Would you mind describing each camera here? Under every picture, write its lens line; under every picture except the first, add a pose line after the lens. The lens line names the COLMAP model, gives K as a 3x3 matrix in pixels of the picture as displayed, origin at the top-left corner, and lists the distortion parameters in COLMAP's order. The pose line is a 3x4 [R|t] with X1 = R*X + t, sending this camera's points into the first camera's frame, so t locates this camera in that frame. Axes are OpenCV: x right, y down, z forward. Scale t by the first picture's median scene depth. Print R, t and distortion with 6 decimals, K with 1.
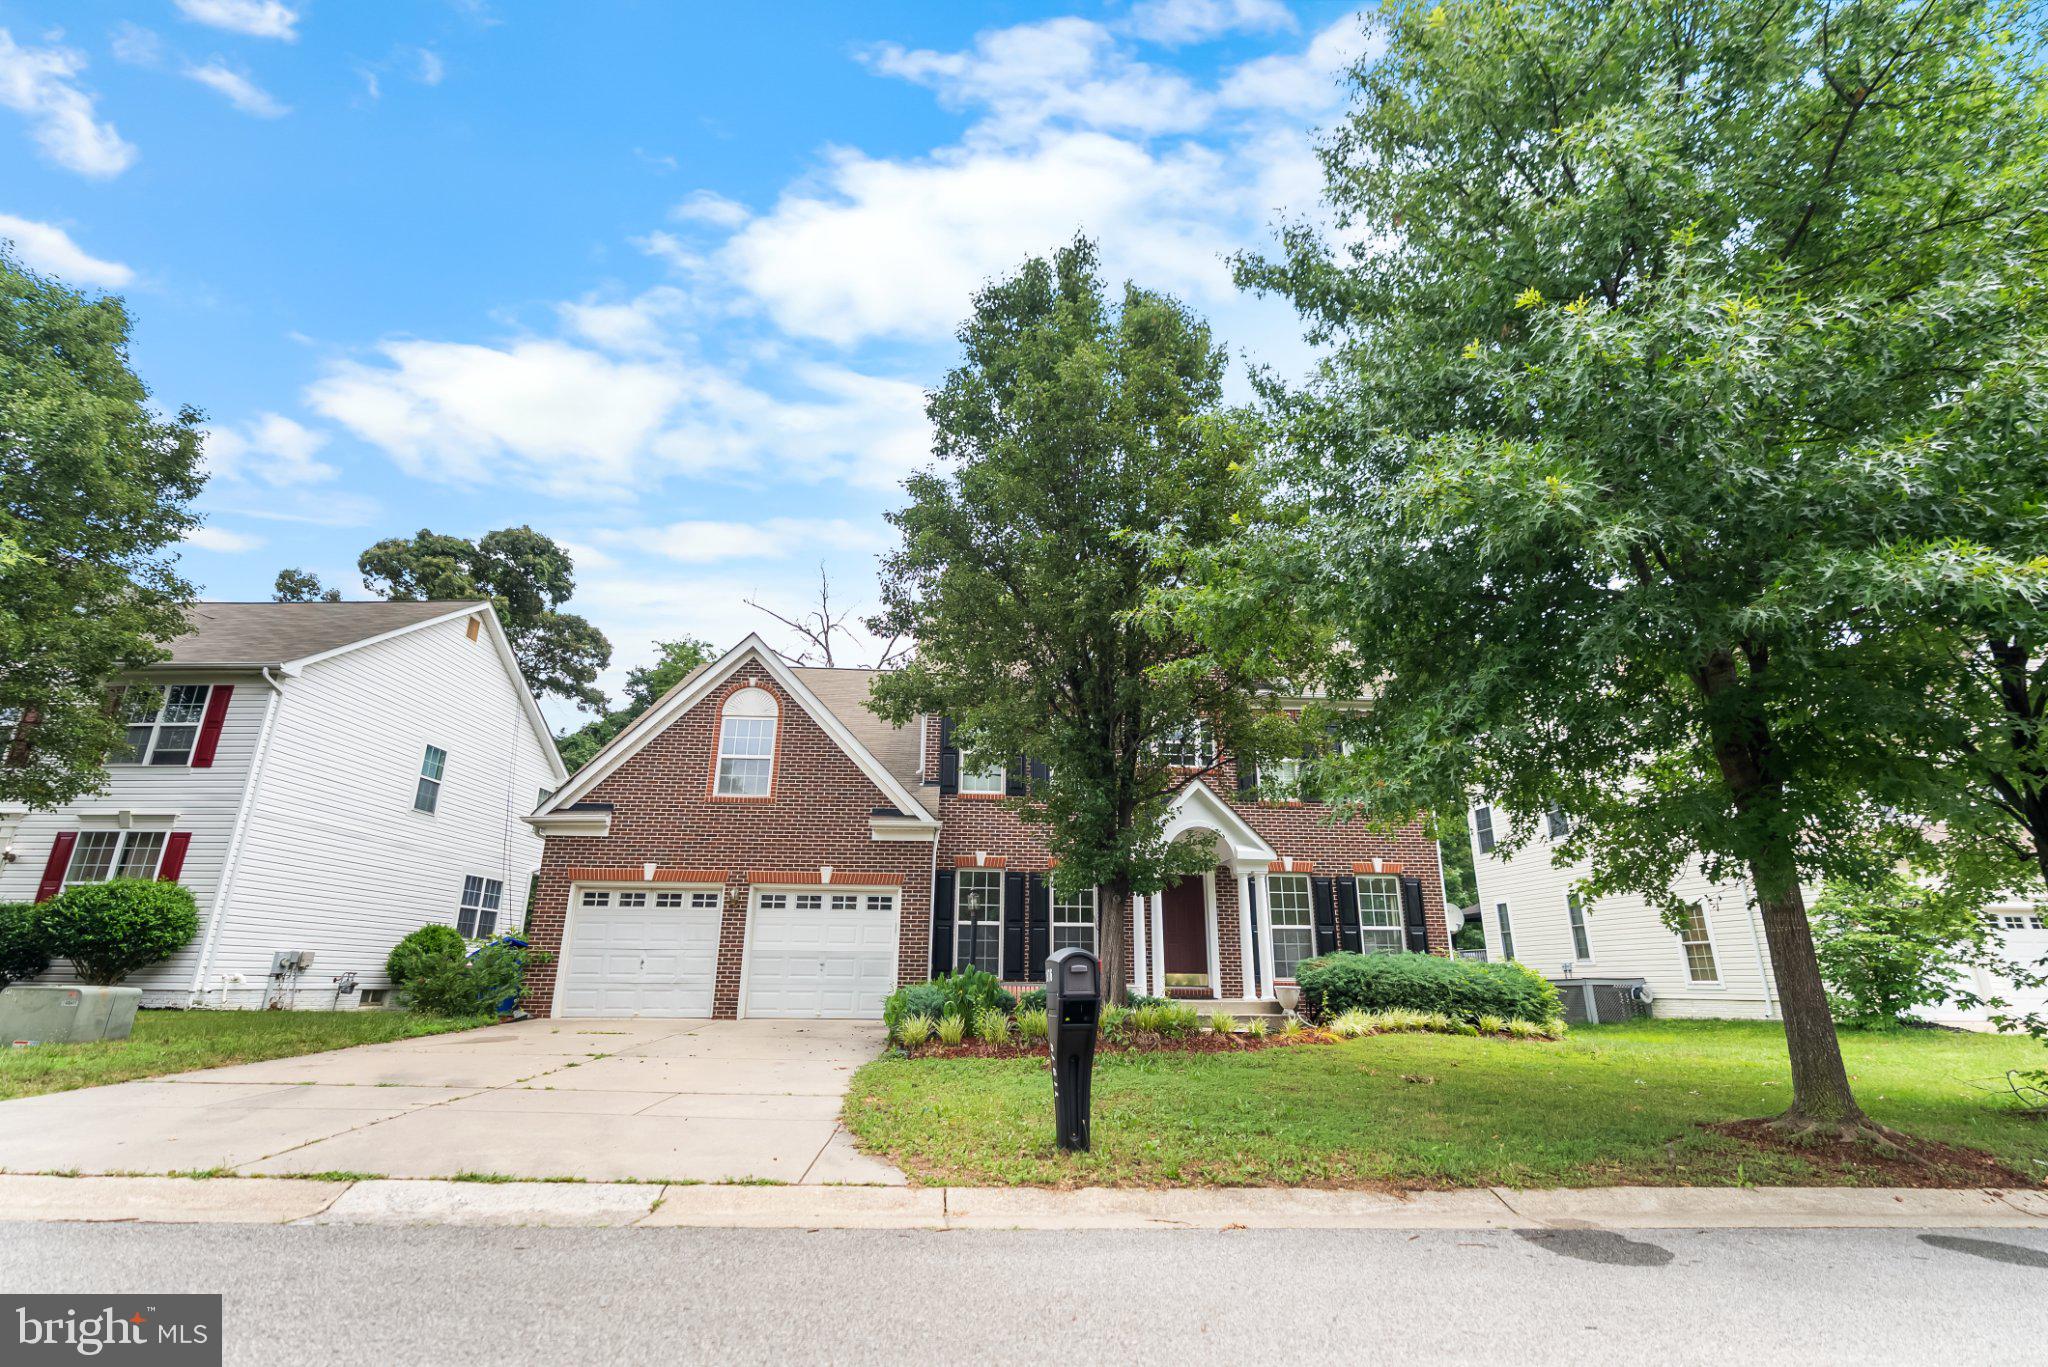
lens RADIAL K [[946.1, 0, 1024.0], [0, 946.1, 683.5], [0, 0, 1]] dist [-0.006657, -0.000212]
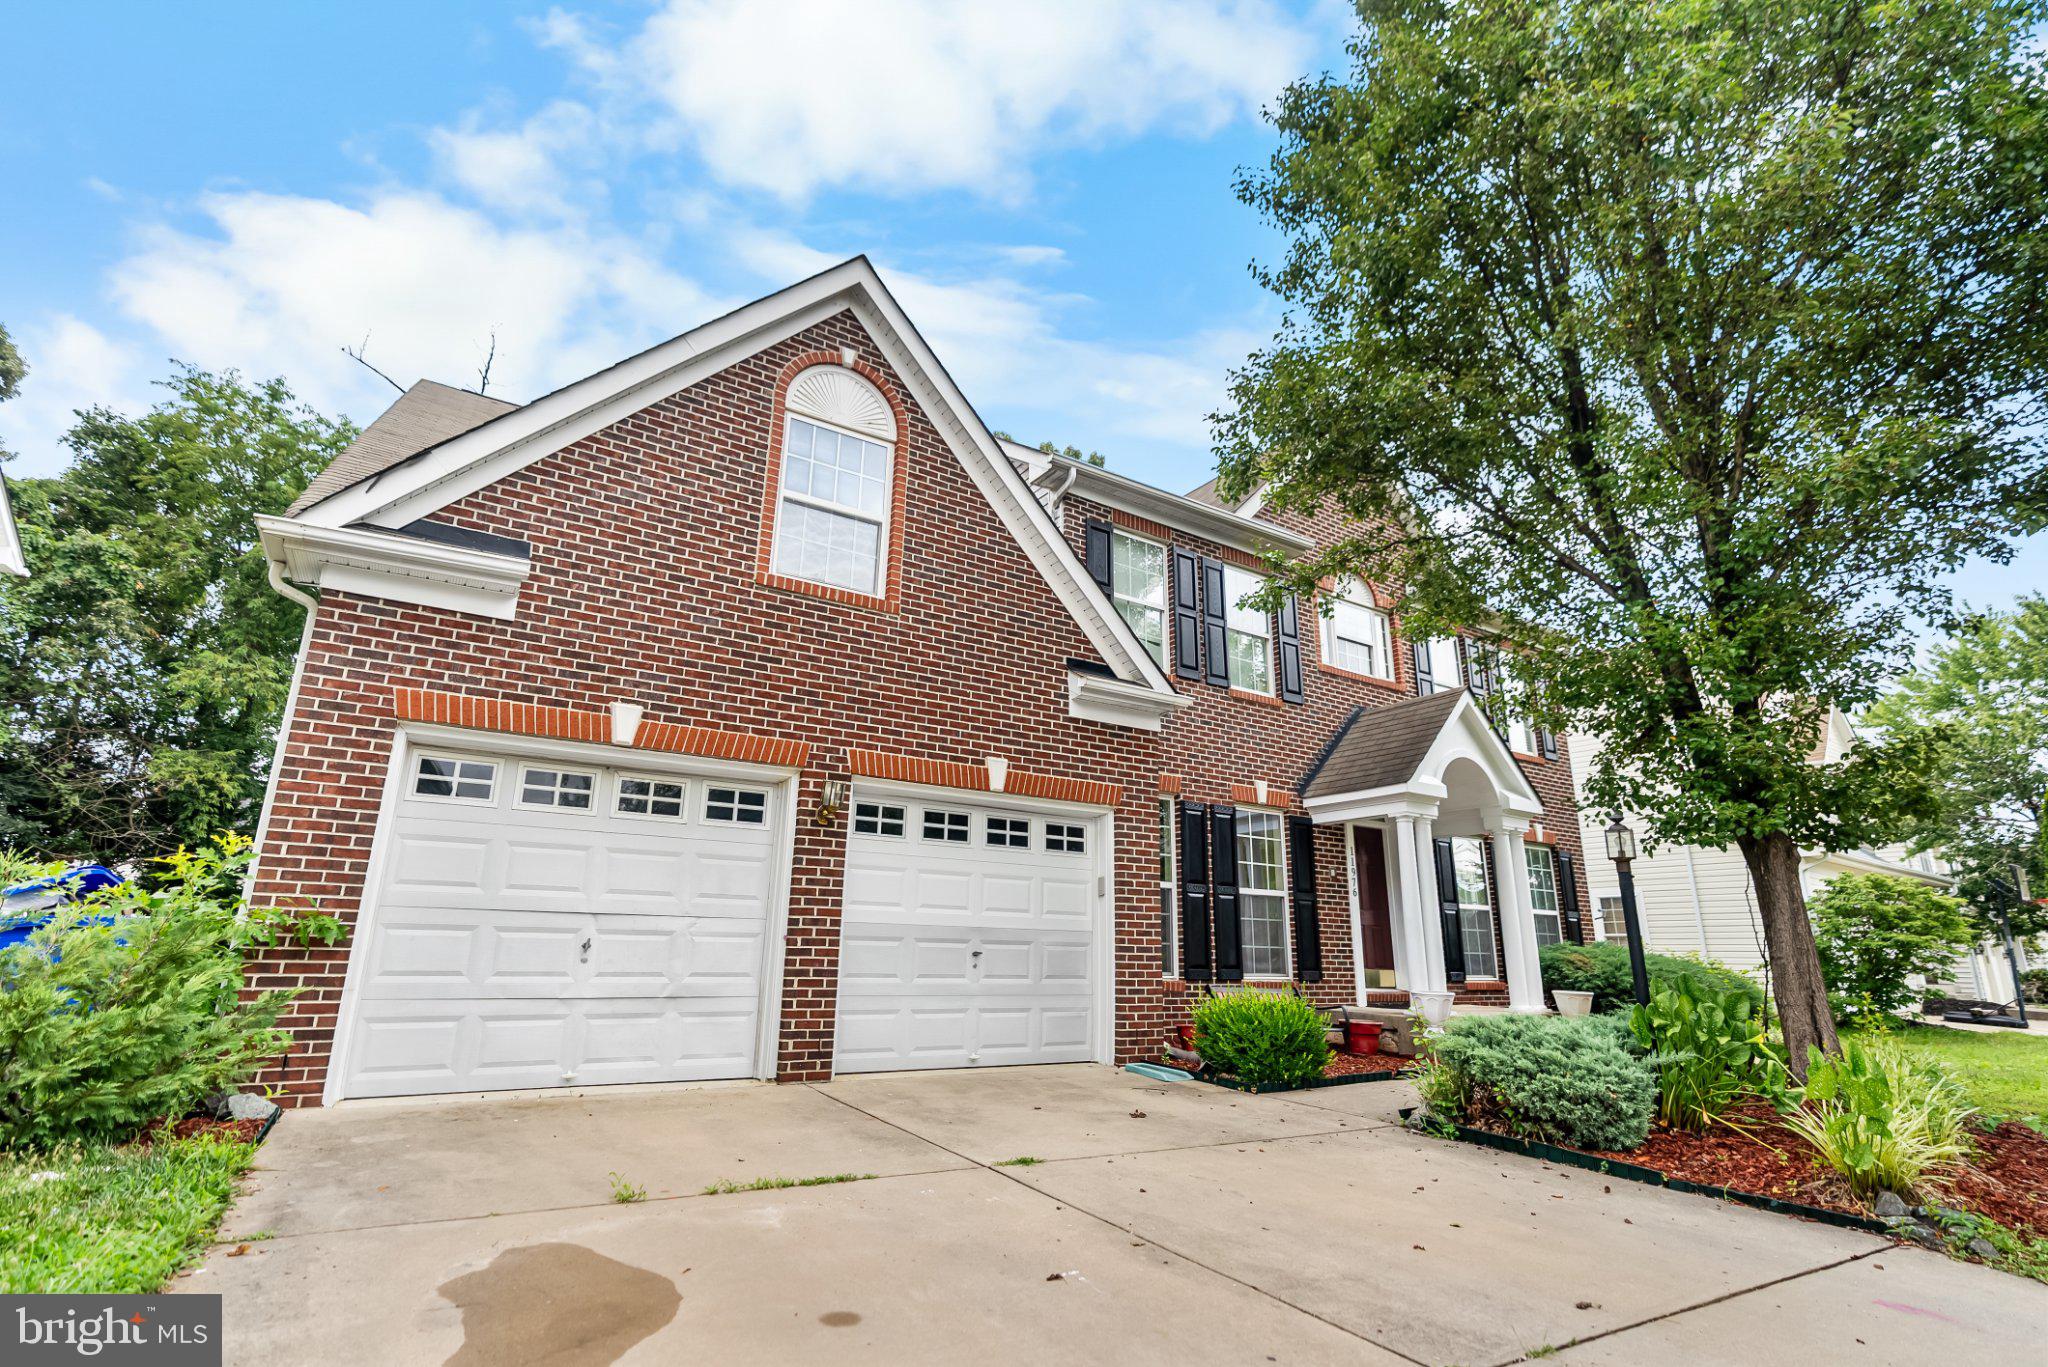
lens RADIAL K [[966.9, 0, 1024.0], [0, 966.9, 683.5], [0, 0, 1]] dist [0.001605, 0.000534]
pose [[0.876602, 0.139017, 0.460698, -0.427756], [-0.157003, 0.987598, 0.000730, 0.151205], [-0.454883, -0.072971, 0.887556, 0.543278]]
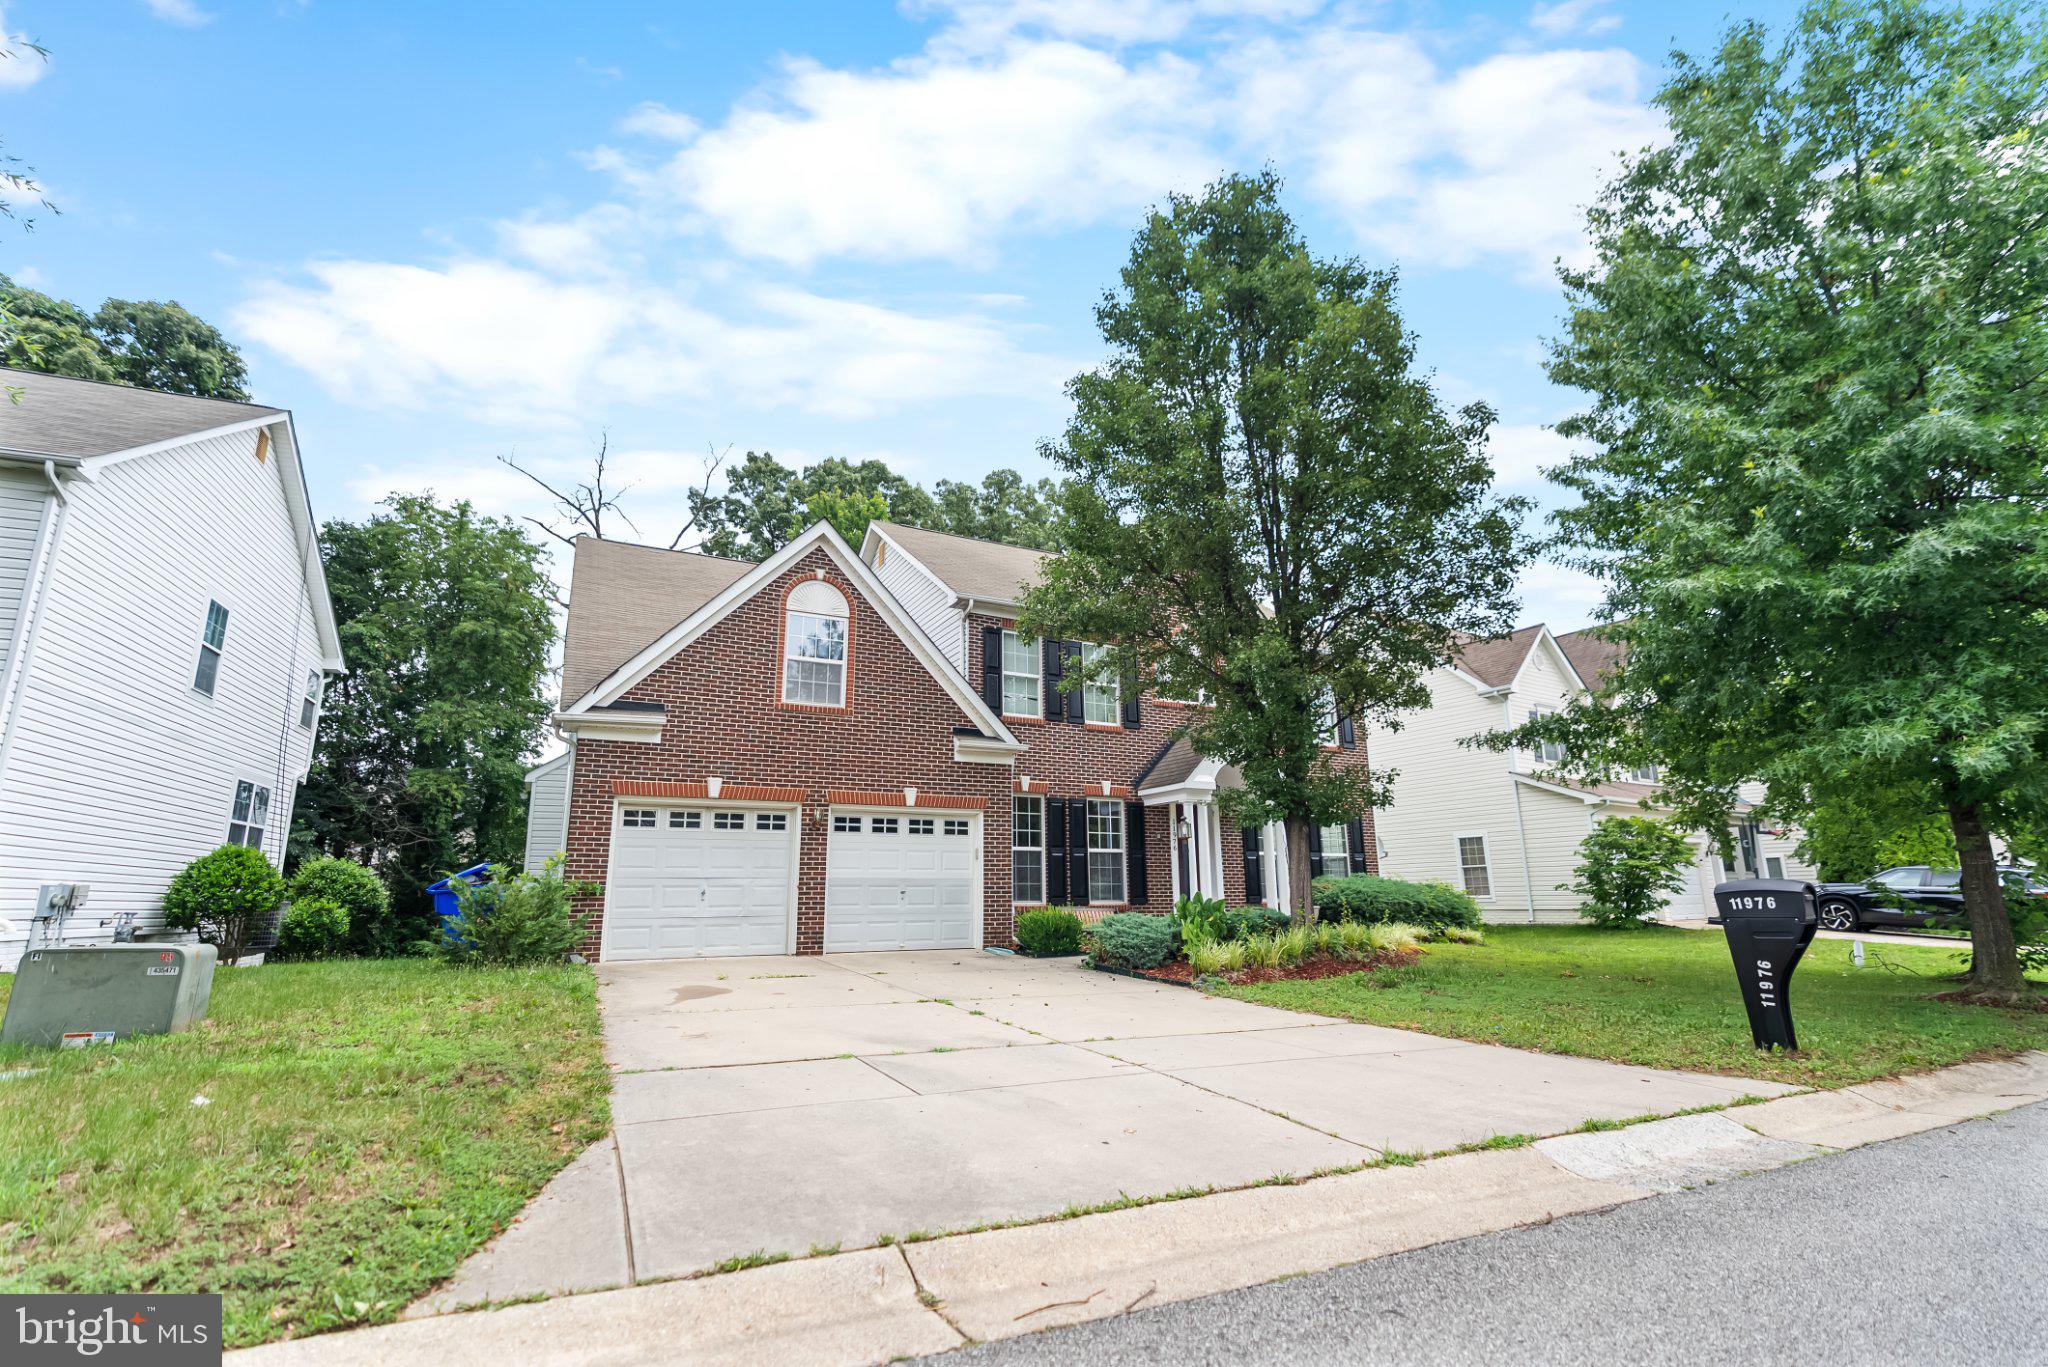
lens RADIAL K [[934.8, 0, 1024.0], [0, 934.8, 683.5], [0, 0, 1]] dist [0.000191, 0.000332]
pose [[0.916302, 0.075319, 0.393343, -0.465078], [-0.107456, 0.992380, 0.060295, 0.027153], [-0.385804, -0.097515, 0.917413, 0.137137]]
